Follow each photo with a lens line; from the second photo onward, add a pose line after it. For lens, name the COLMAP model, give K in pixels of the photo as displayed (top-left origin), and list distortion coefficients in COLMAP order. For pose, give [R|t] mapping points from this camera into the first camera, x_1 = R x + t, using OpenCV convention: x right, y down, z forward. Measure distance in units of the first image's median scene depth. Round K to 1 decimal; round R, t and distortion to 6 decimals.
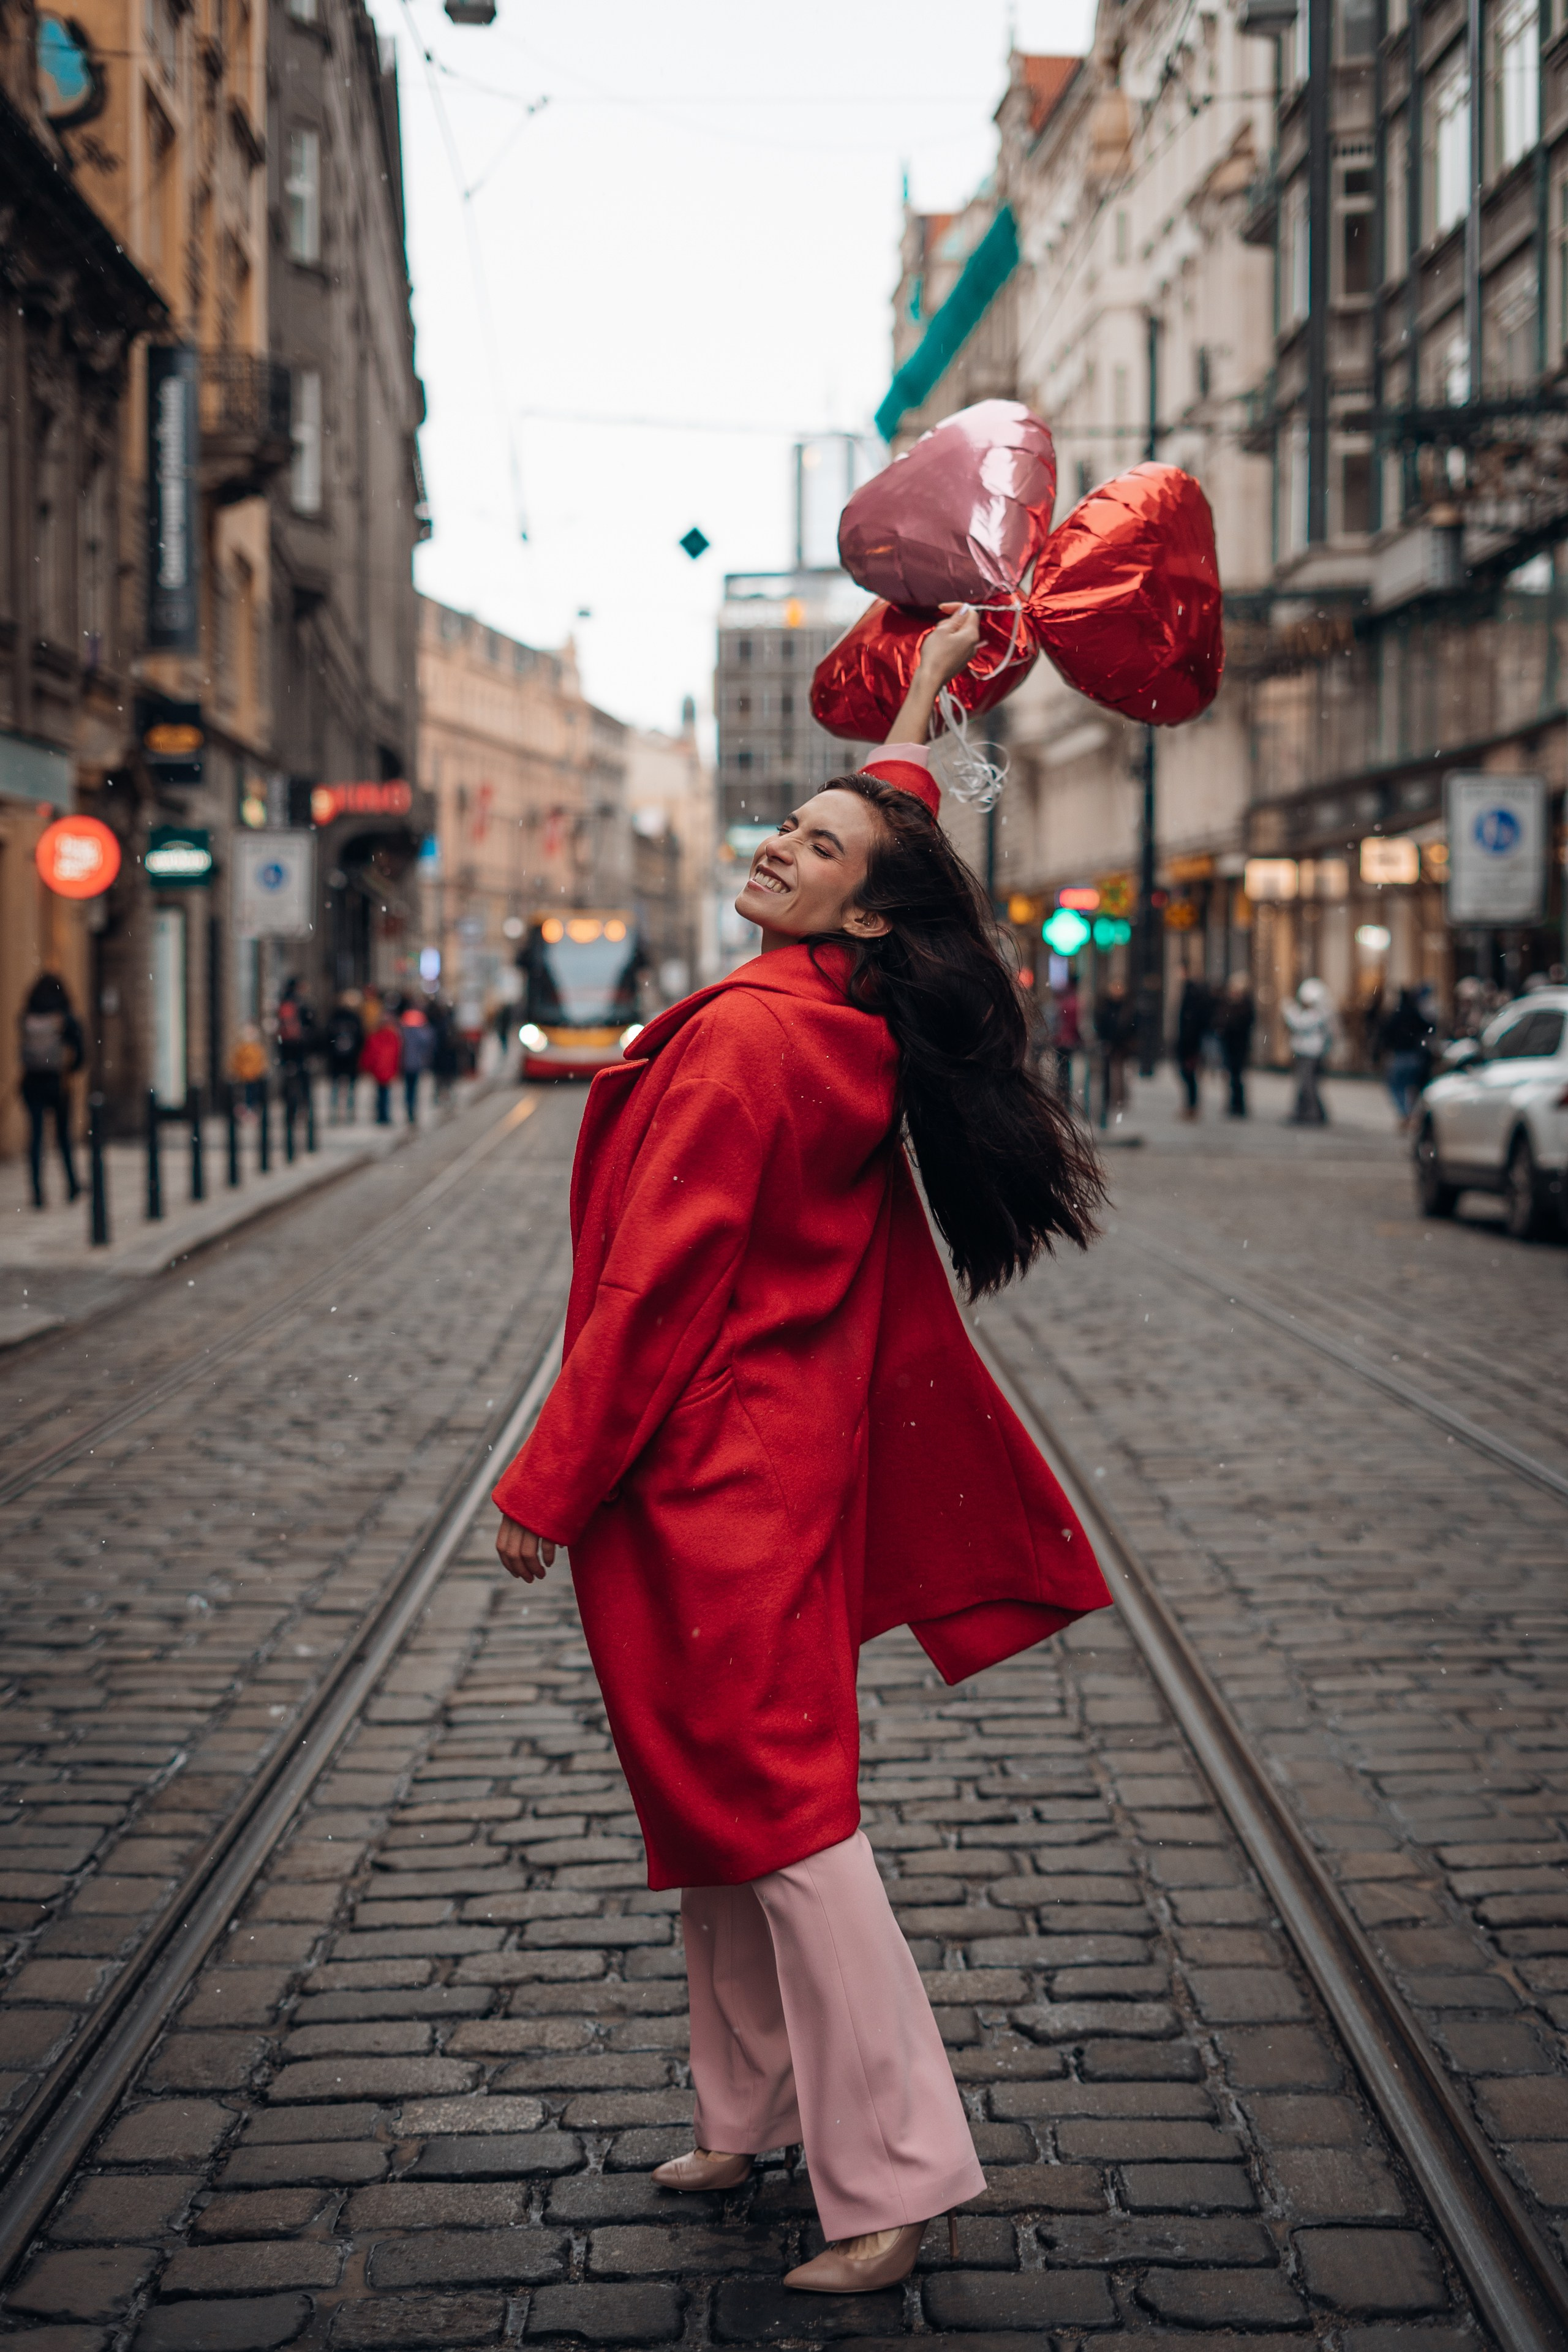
lens RADIAL K [[3240.4, 0, 784.0], [0, 3240.4, 1176.0], [0, 0, 1]] dist [-0.024647, -0.001730]
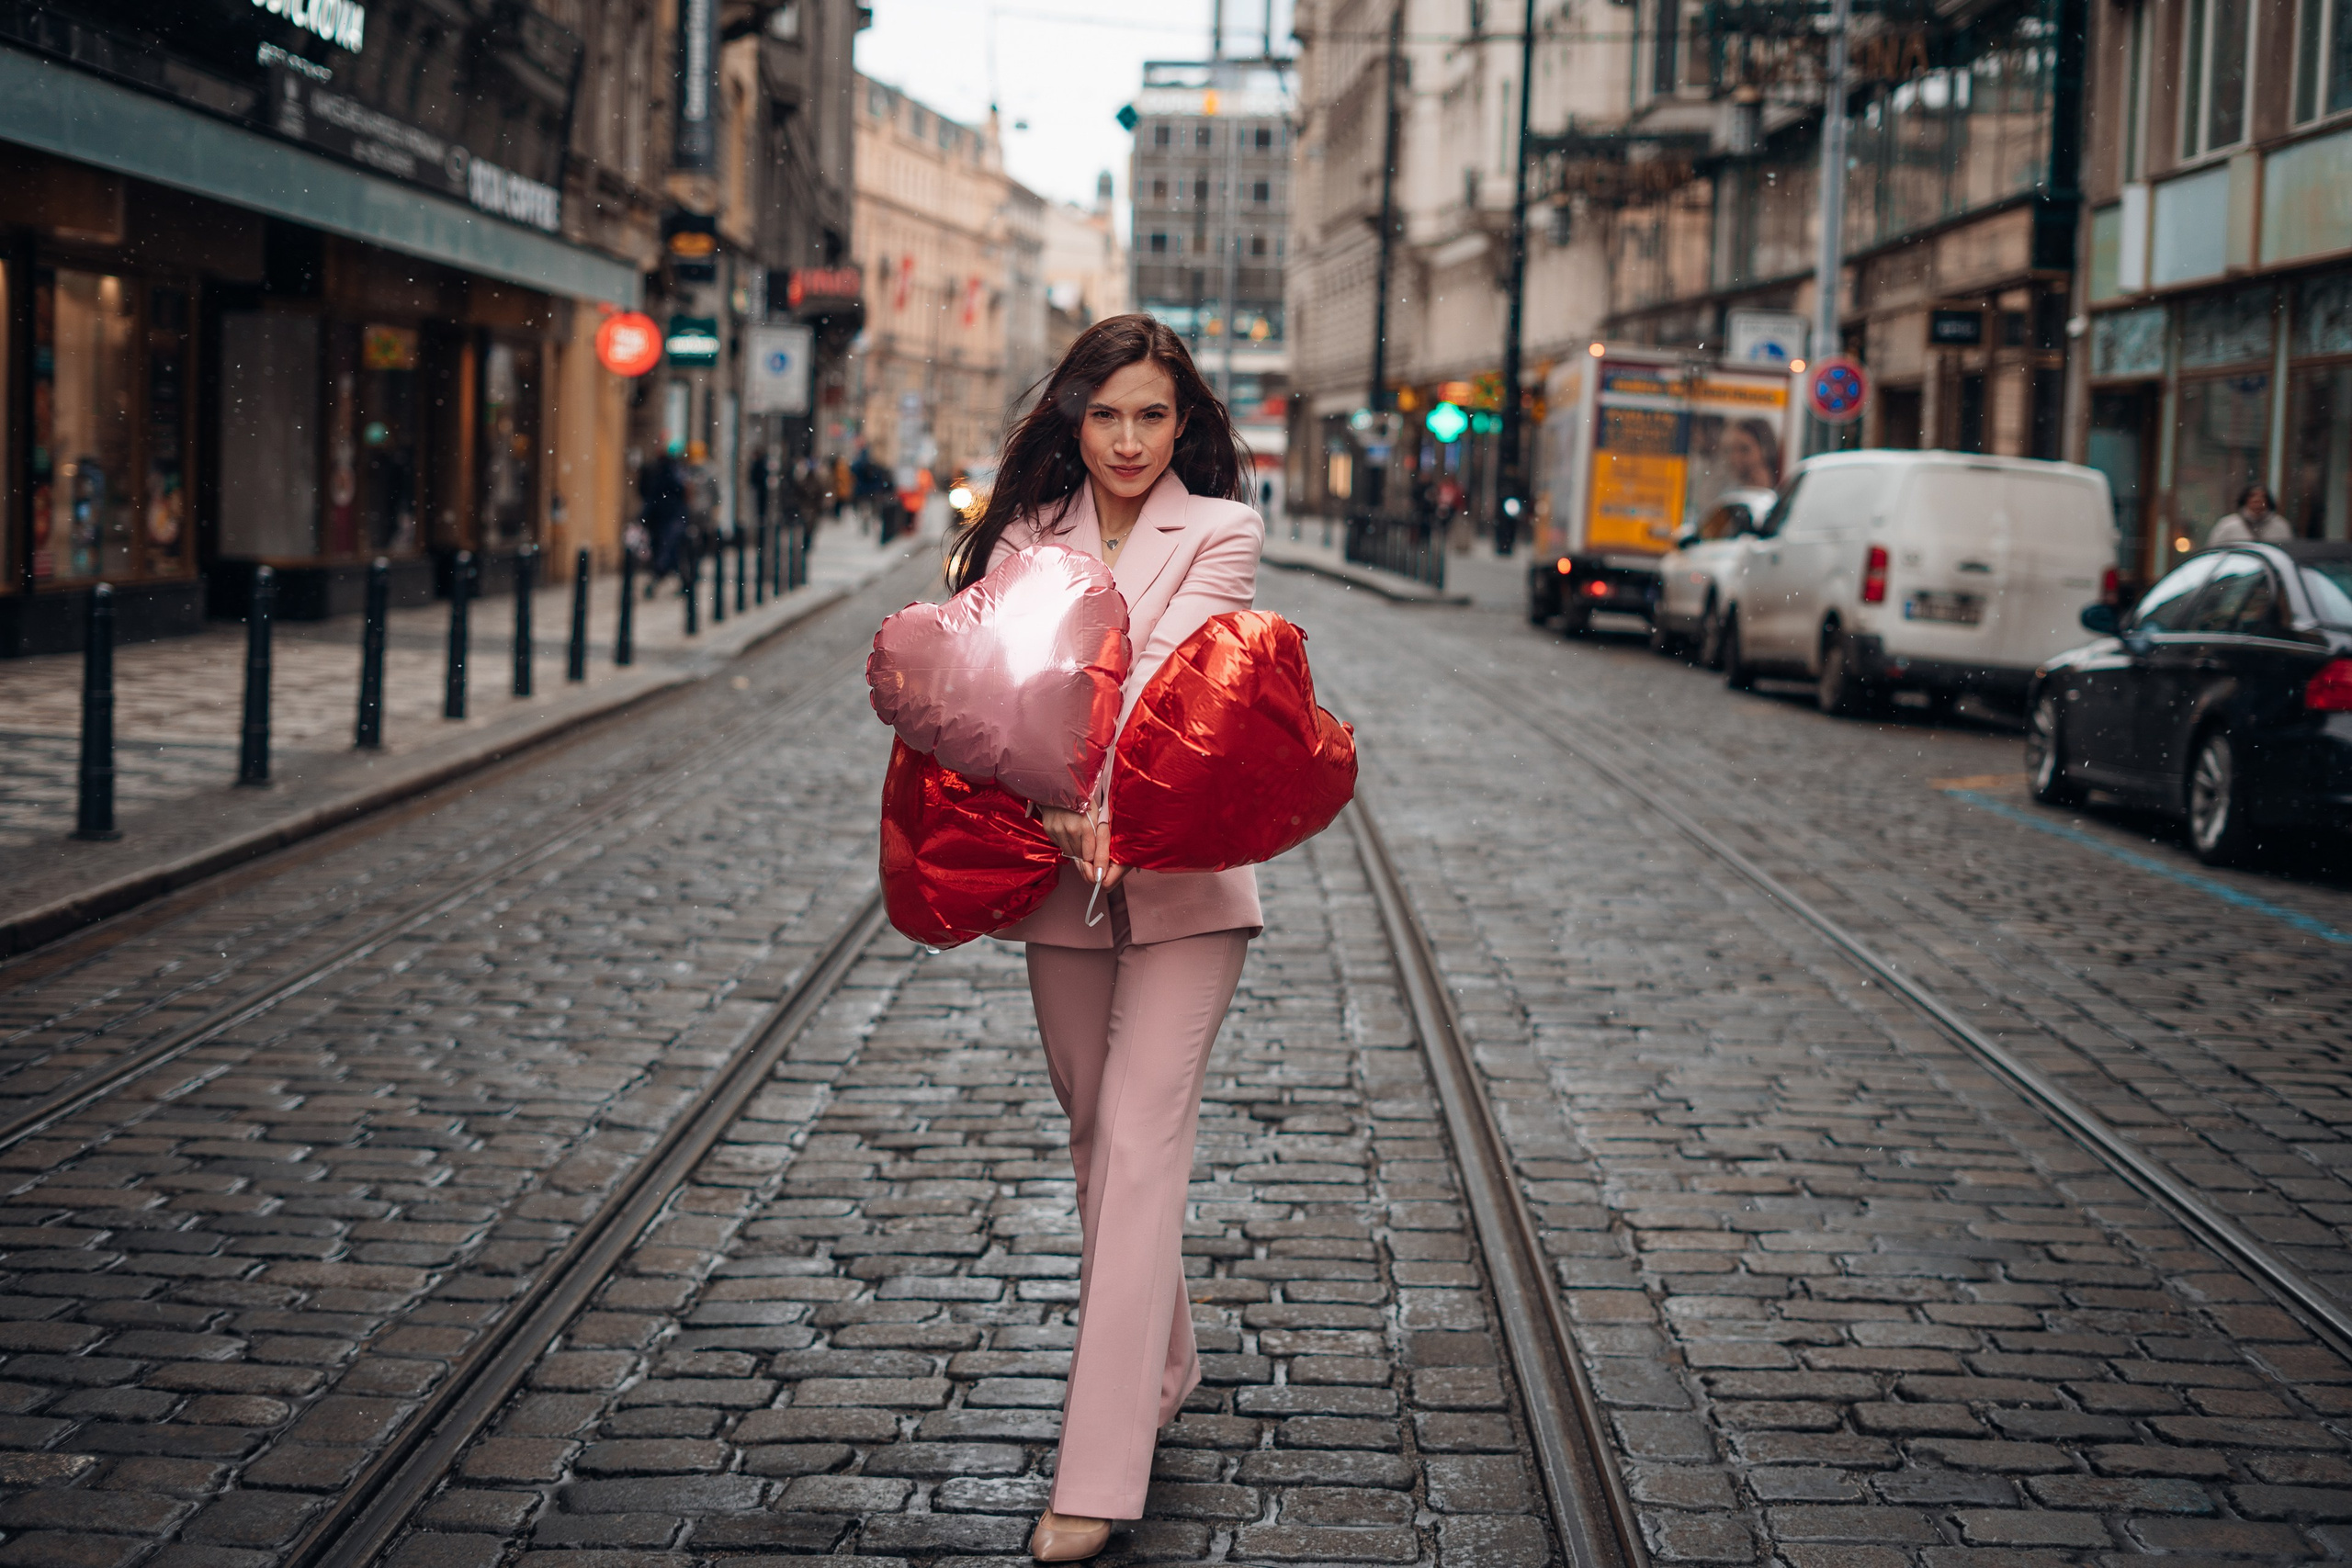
lens RADIAL K [[3343.7, 0, 1171.4], [0, 3343.7, 817.3], [0, 0, 1]] dist [-0.027814, 0.012089]
pose [[0.999390, 0.034884, -0.001810, 0.001452], [-0.034756, 0.998225, 0.048361, 0.012611], [0.003494, -0.048269, 0.998828, -0.255483]]
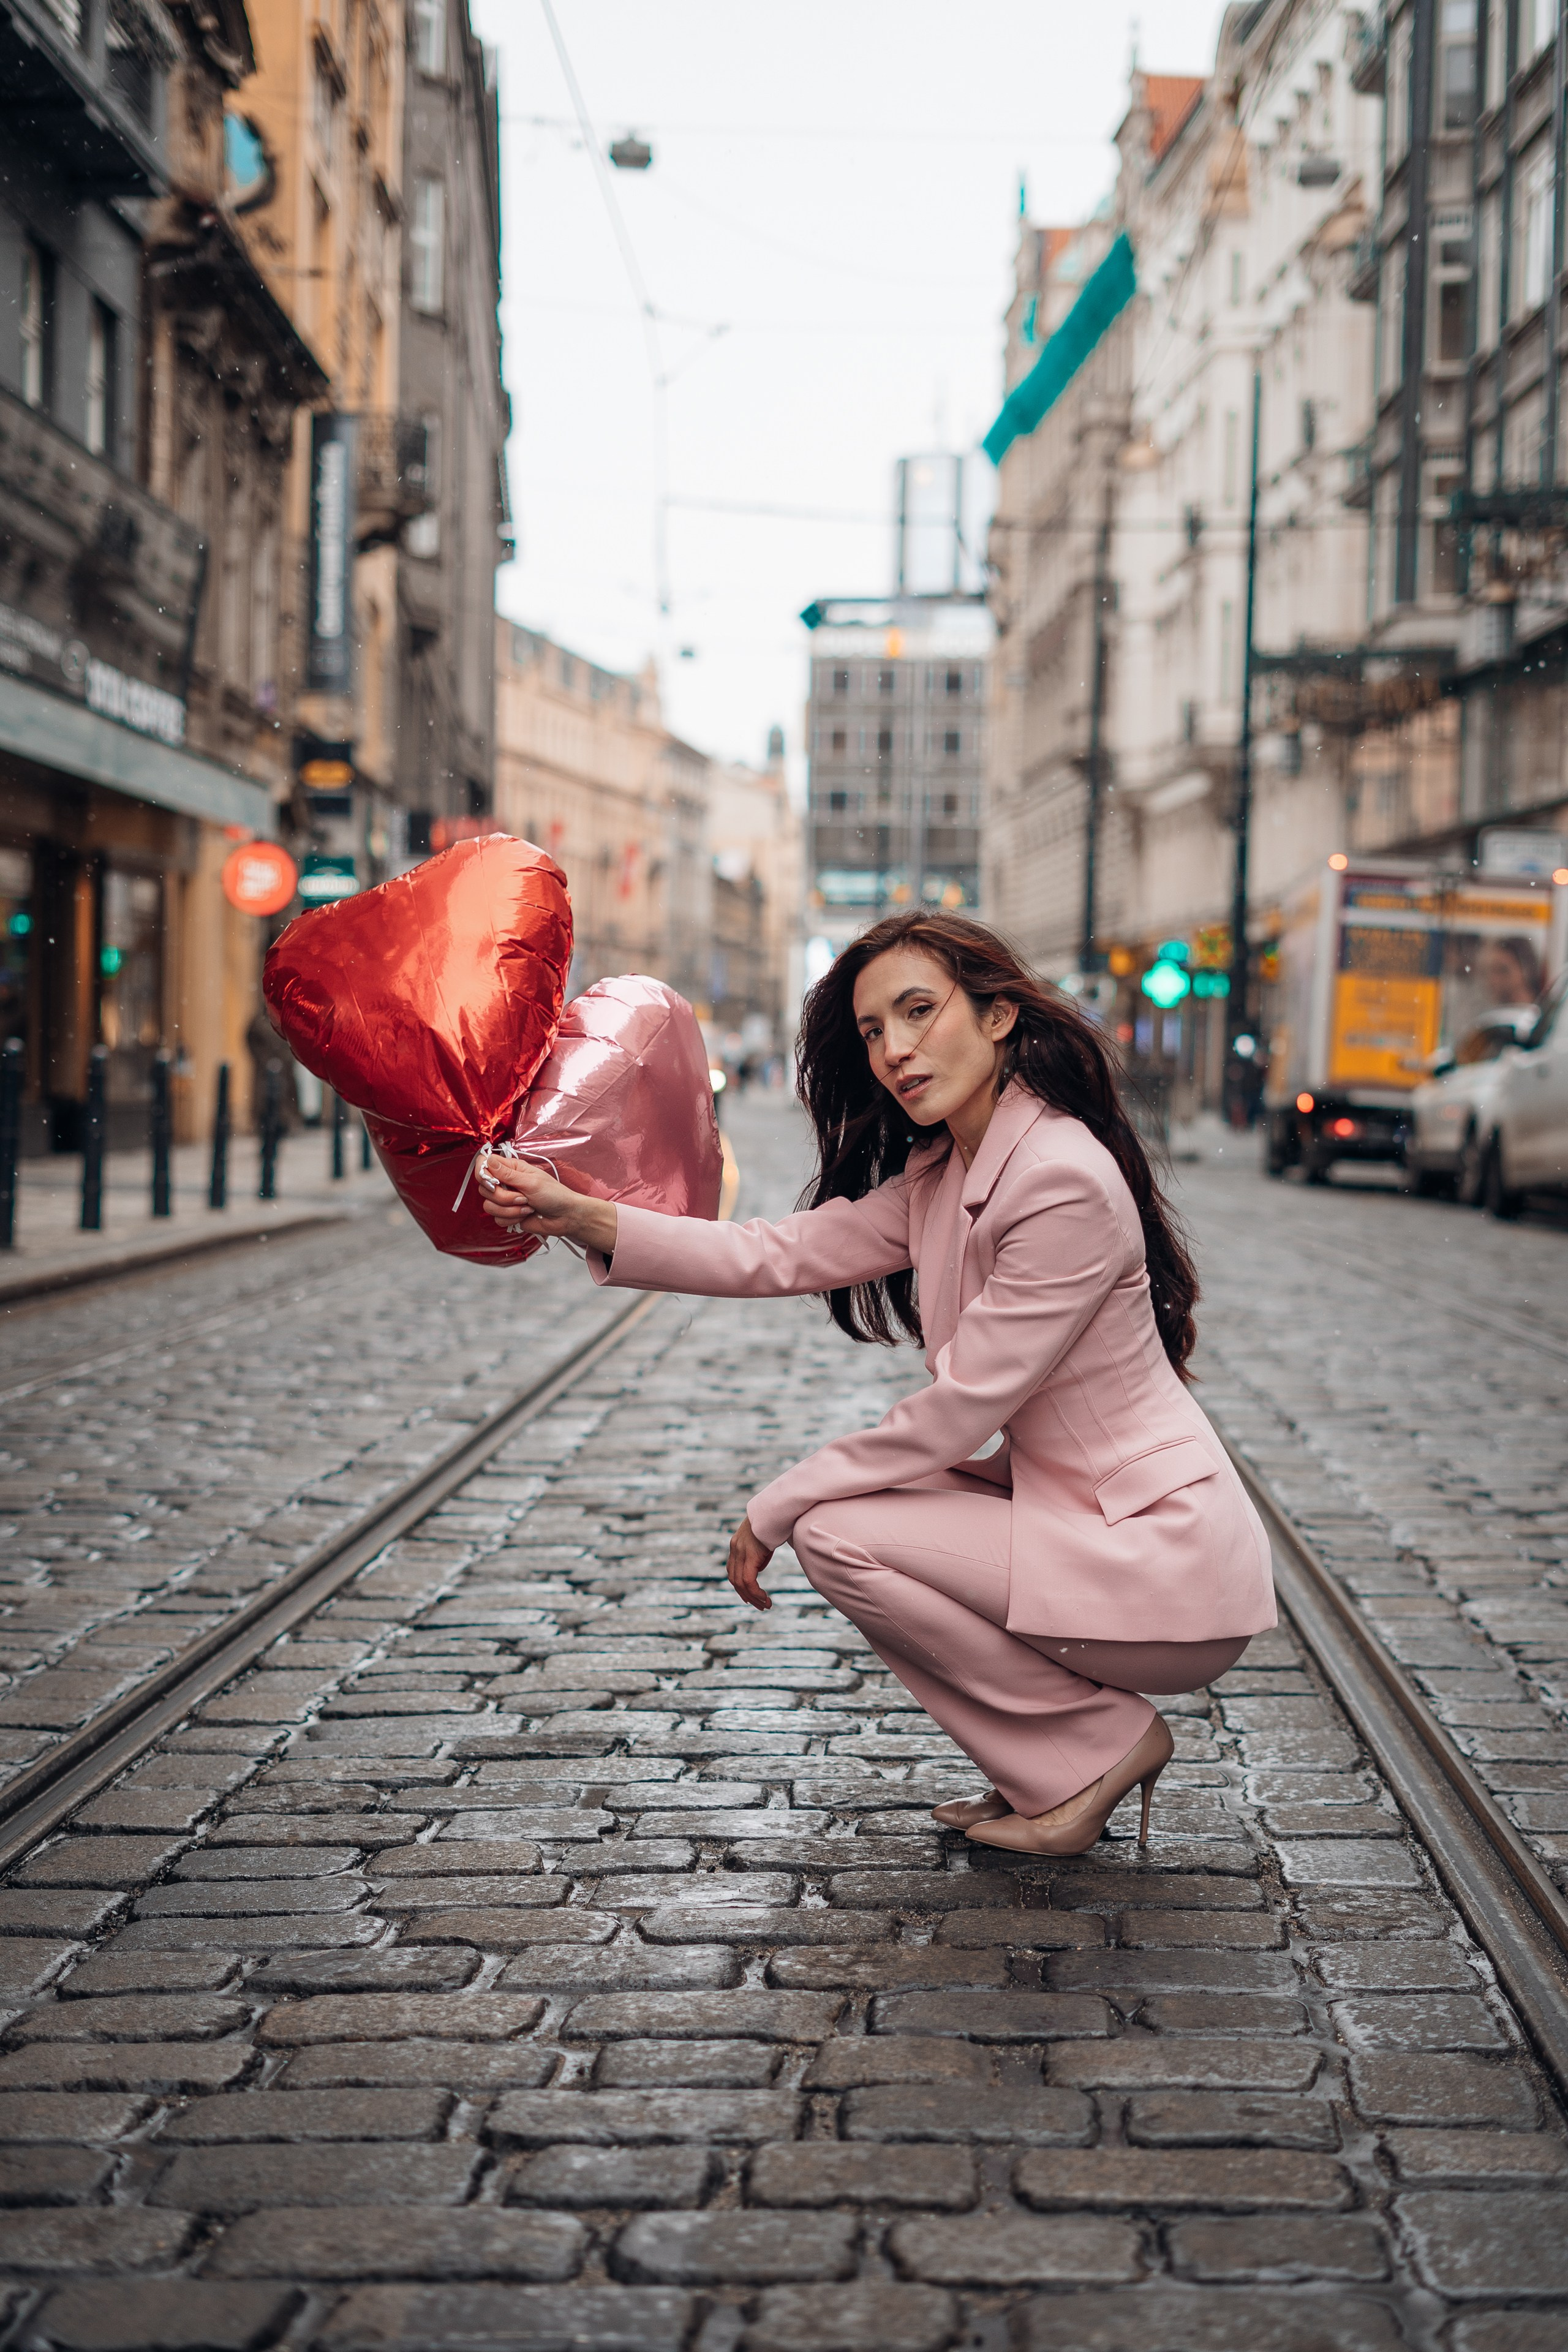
lens RADIAL K [[3774.3, 0, 814.9], [0, 3774.3, 1351.7], [0, 0, 1]] dist [-0.025179, -0.051961]
pose [[0.999645, 0.023141, -0.013229, -0.001966], [-0.022898, 0.999571, 0.018261, 0.032028], [0.013646, -0.017952, 0.999746, -0.267348]]
